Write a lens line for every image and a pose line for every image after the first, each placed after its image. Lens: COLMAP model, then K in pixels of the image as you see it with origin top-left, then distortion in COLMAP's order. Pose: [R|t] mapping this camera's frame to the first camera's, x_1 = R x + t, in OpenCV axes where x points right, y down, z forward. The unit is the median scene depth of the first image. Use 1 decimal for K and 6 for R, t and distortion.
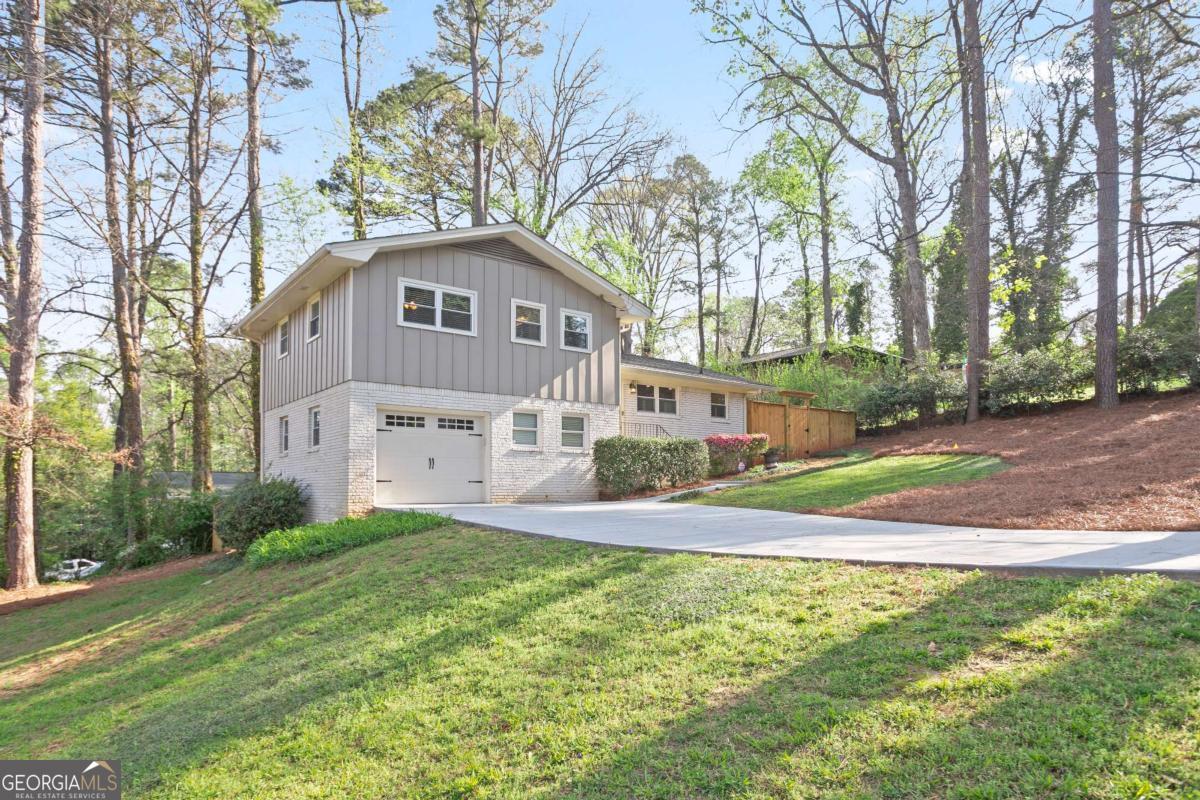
lens RADIAL K [[717.4, 0, 598.4], [0, 717.4, 470.9], [0, 0, 1]] dist [0.019170, -0.000053]
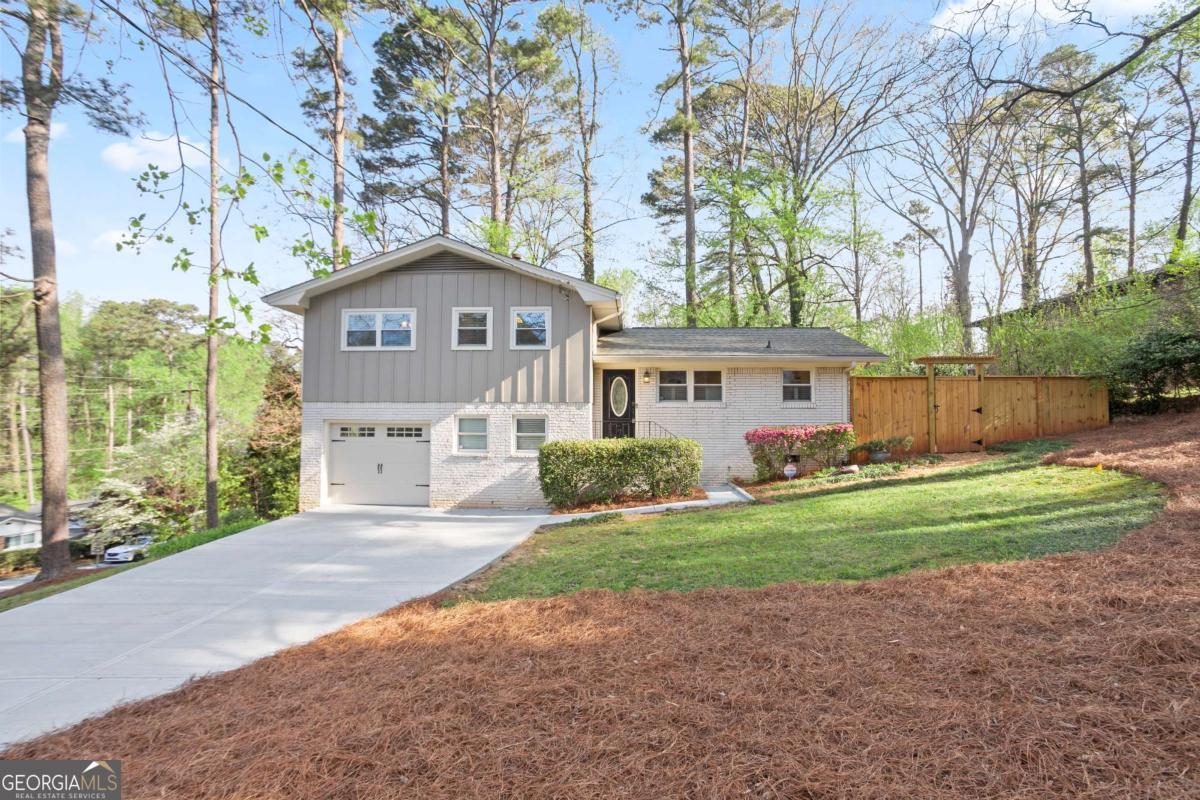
lens RADIAL K [[585.5, 0, 600.0], [0, 585.5, 400.0], [0, 0, 1]] dist [-0.035366, 0.028399]
pose [[0.747881, -0.019511, -0.663546, 0.568113], [0.010932, 0.999794, -0.017076, -0.089138], [0.663743, 0.005517, 0.747940, 0.501988]]
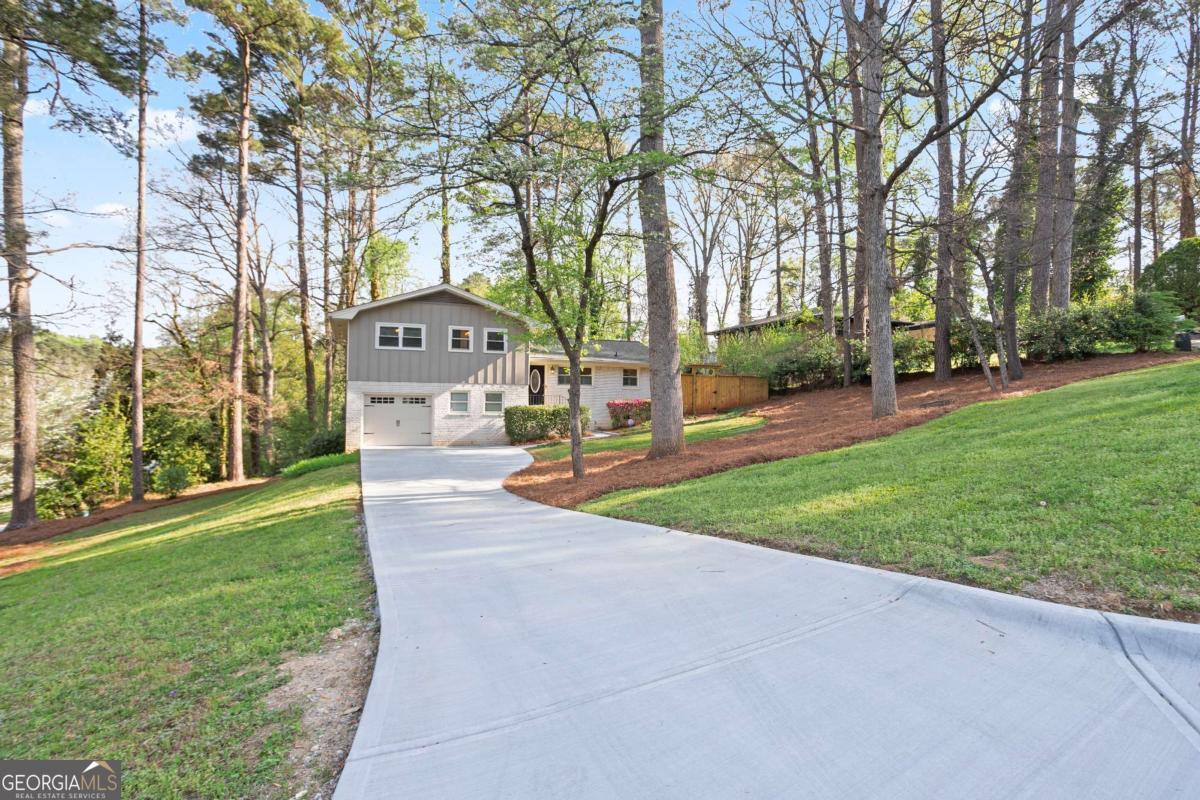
lens RADIAL K [[665.8, 0, 600.0], [0, 665.8, 400.0], [0, 0, 1]] dist [0.000639, -0.000003]
pose [[0.954042, 0.013566, -0.299364, 0.674515], [-0.007834, 0.999762, 0.020337, -0.096395], [0.299569, -0.017057, 0.953922, -0.387959]]
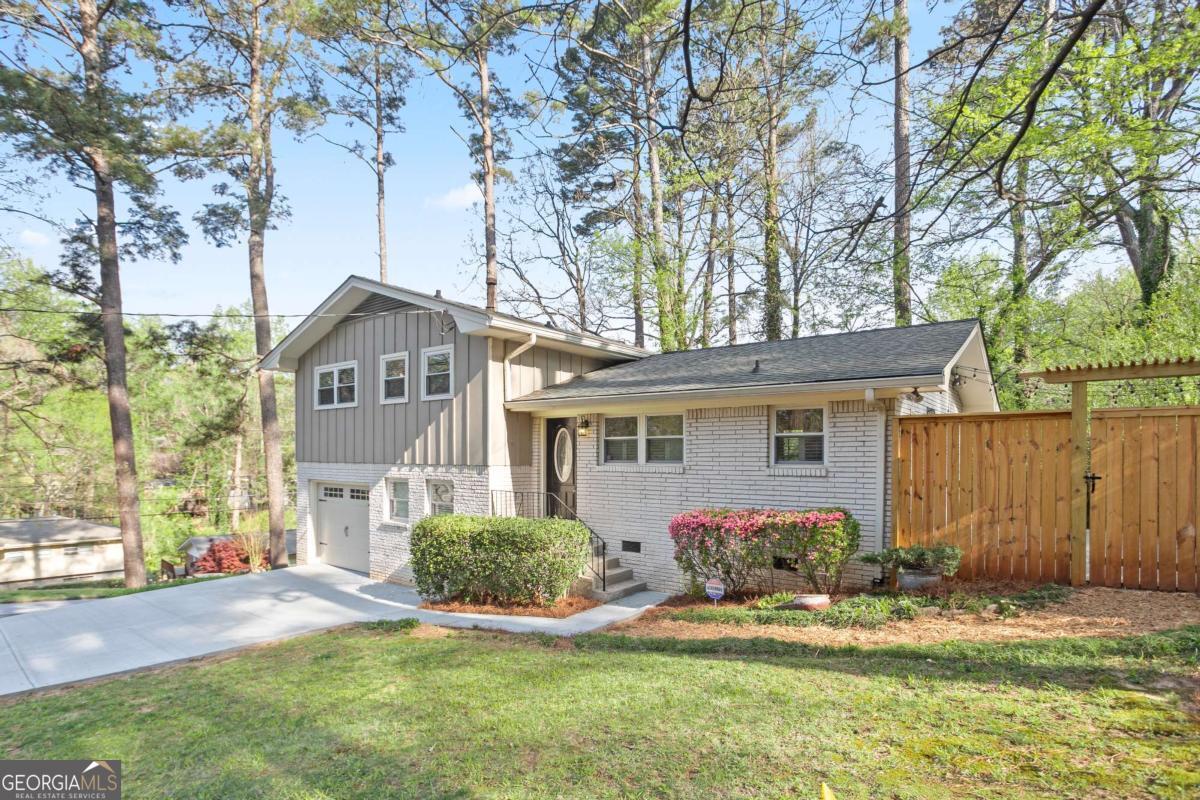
lens RADIAL K [[623.3, 0, 582.4], [0, 623.3, 467.6], [0, 0, 1]] dist [-0.018782, -0.000085]
pose [[0.226430, 0.025360, -0.973697, 0.679351], [0.022708, 0.999252, 0.031306, -0.115458], [0.973763, -0.029199, 0.225685, 1.035320]]
